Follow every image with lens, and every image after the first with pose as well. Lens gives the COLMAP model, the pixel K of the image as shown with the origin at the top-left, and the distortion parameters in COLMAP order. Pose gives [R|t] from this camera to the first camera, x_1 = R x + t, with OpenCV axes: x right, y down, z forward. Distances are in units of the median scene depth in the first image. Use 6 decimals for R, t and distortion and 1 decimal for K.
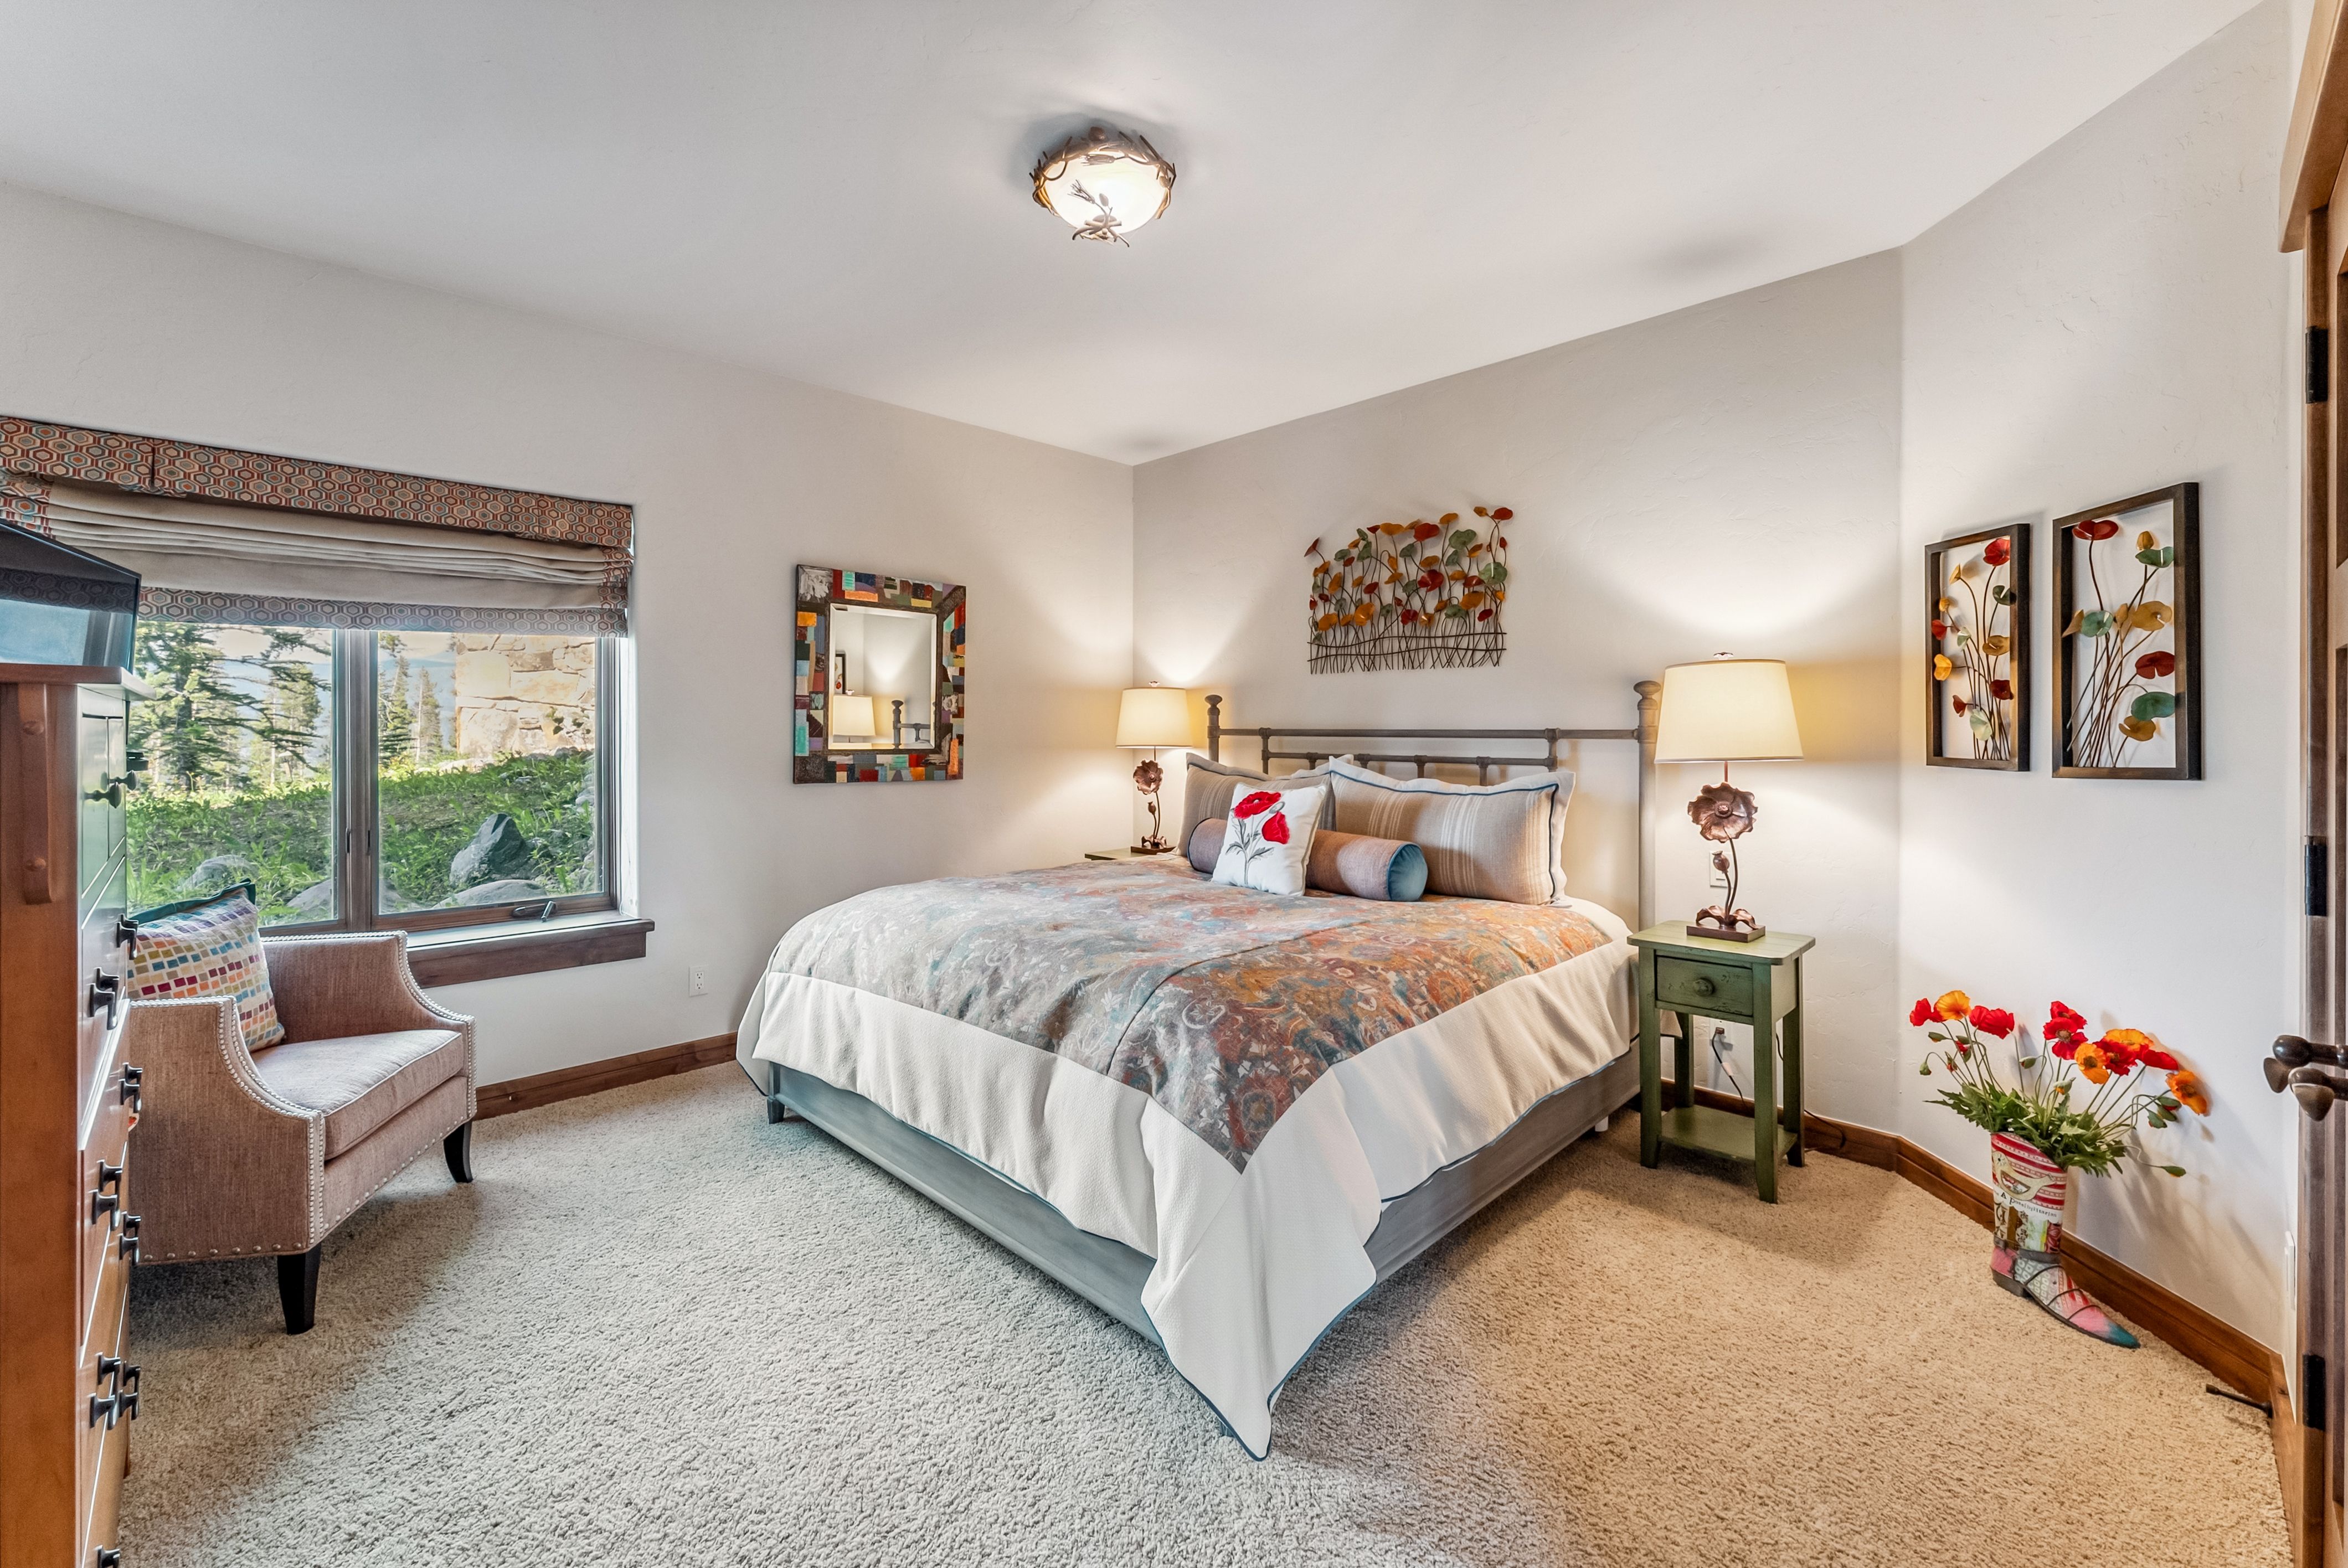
lens RADIAL K [[970.9, 0, 1183.1], [0, 970.9, 743.6], [0, 0, 1]] dist [-0.003804, -0.000210]
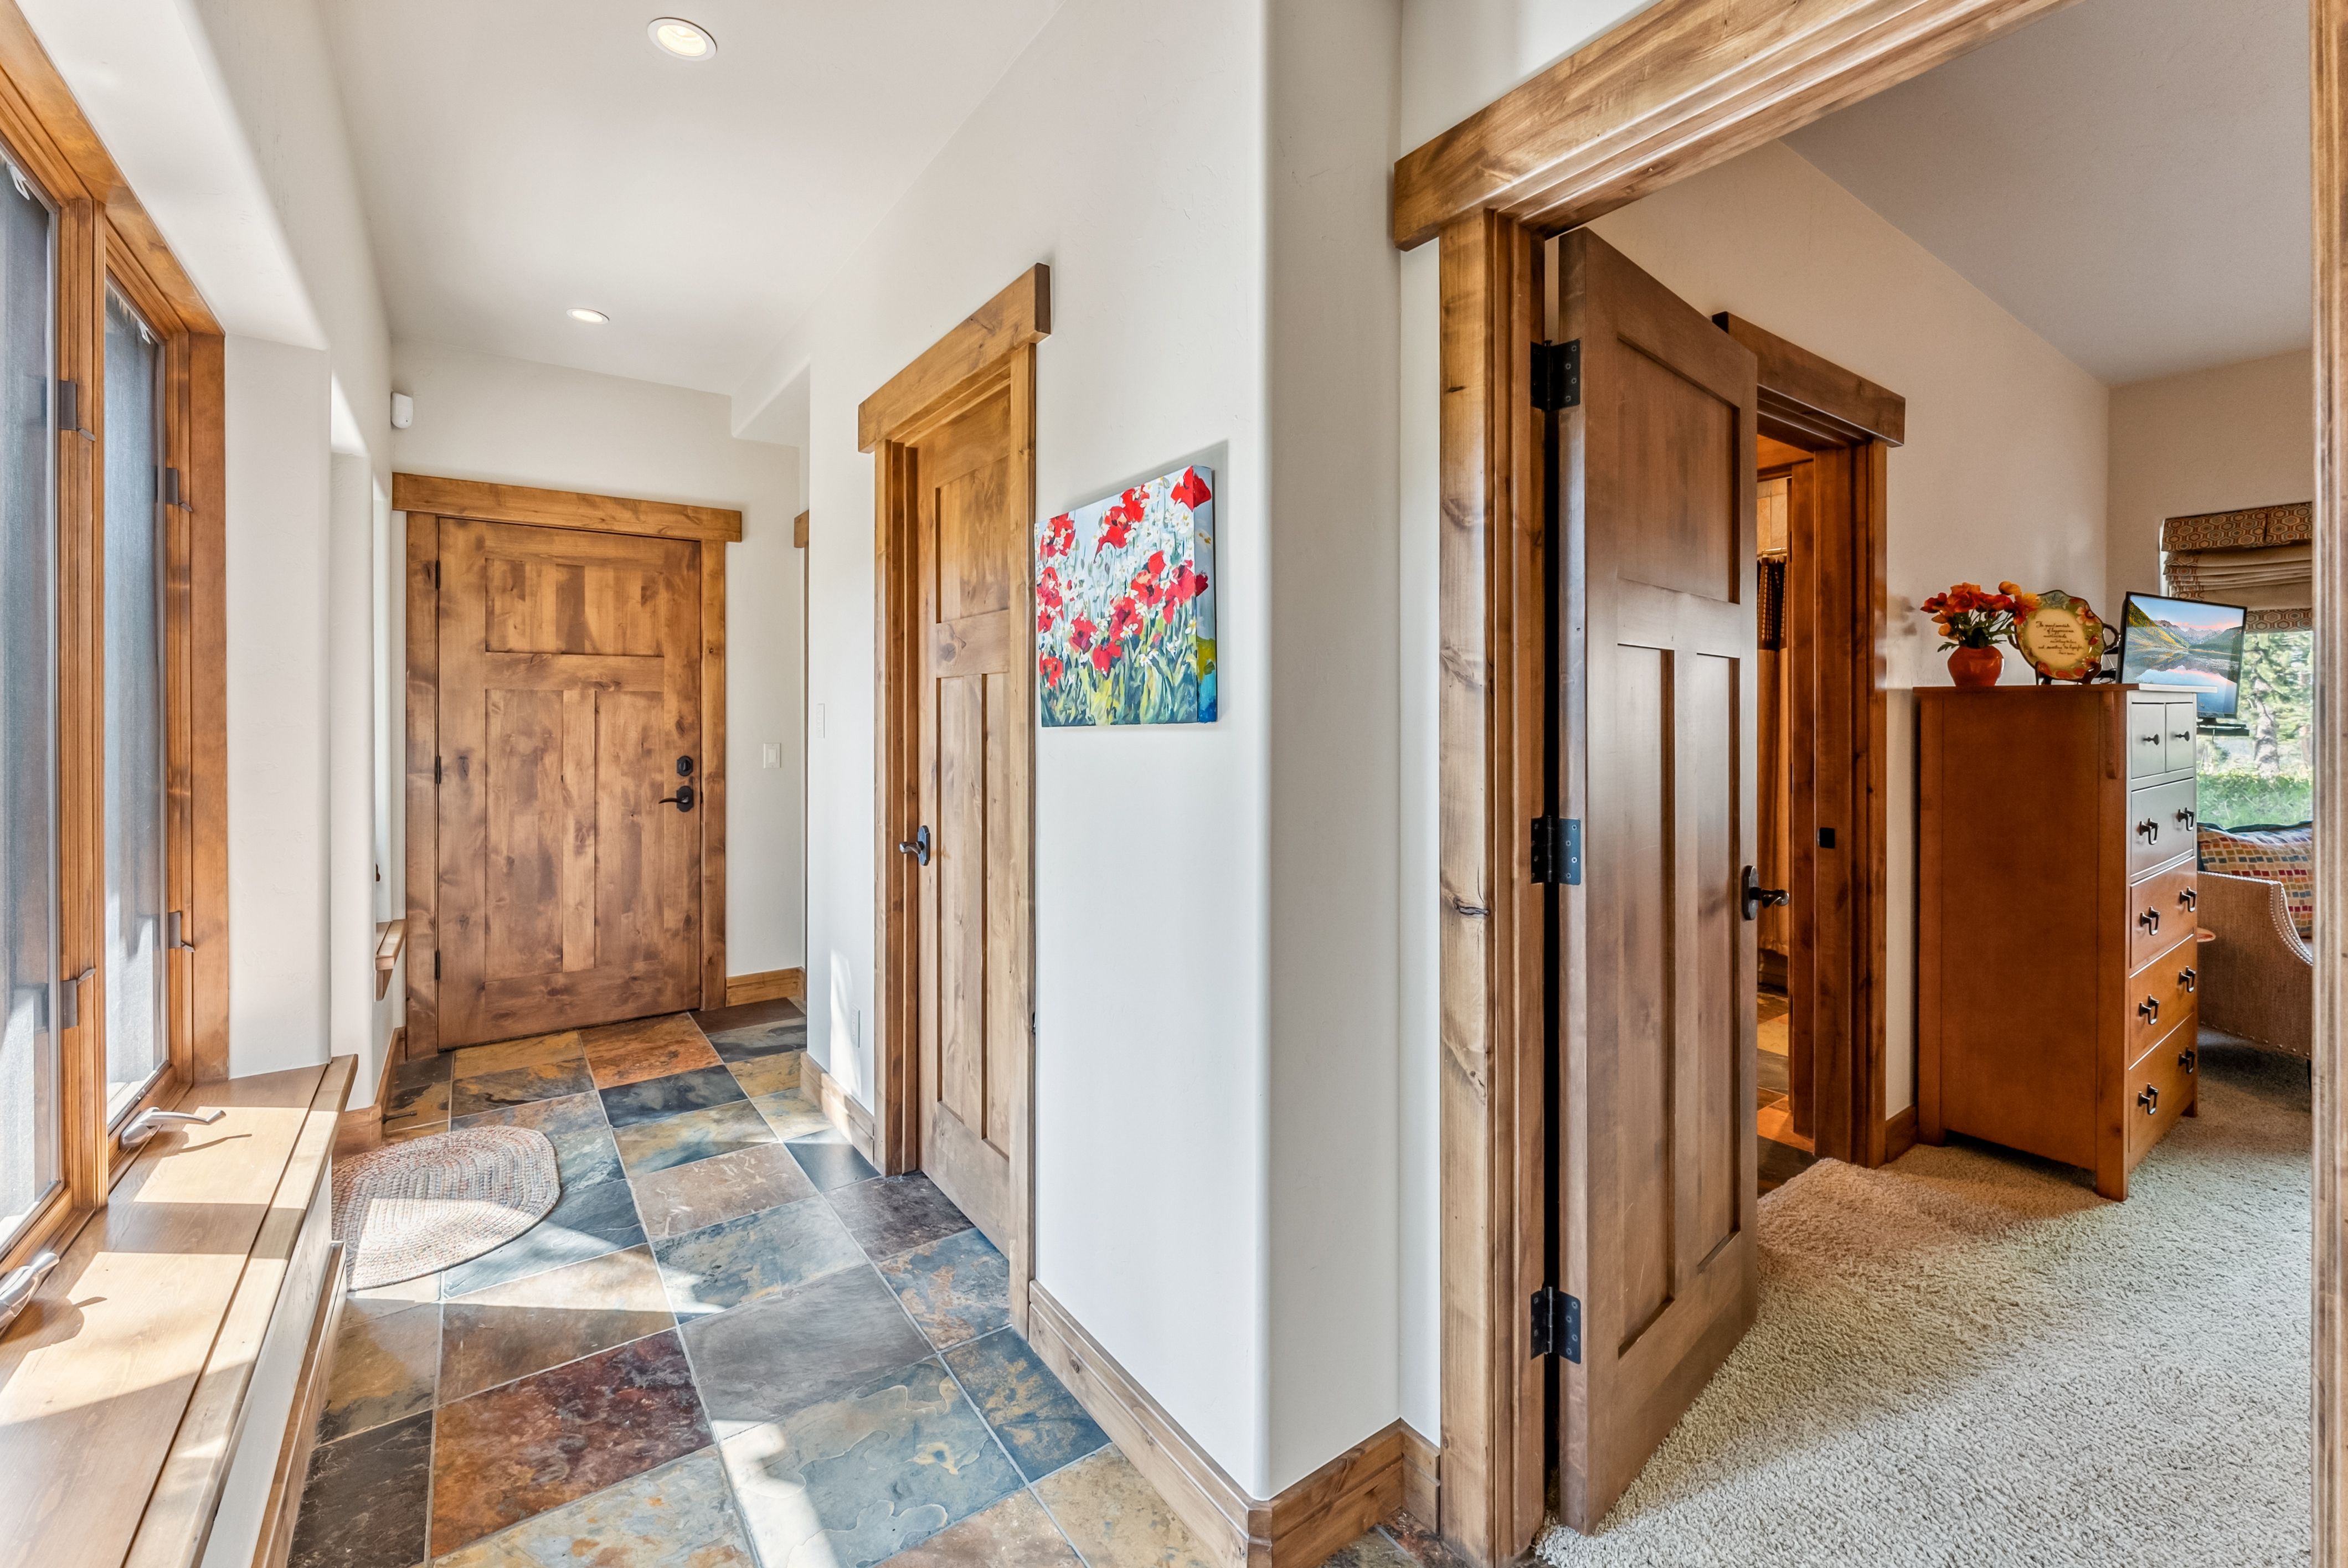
lens RADIAL K [[970.9, 0, 1161.9], [0, 970.9, 722.5], [0, 0, 1]] dist [-0.003804, -0.000210]
pose [[-0.170527, 0.005502, -0.985338, 0.751154], [-0.003699, 0.999974, 0.006224, 0.003002], [0.985346, 0.004706, -0.170502, -0.446239]]
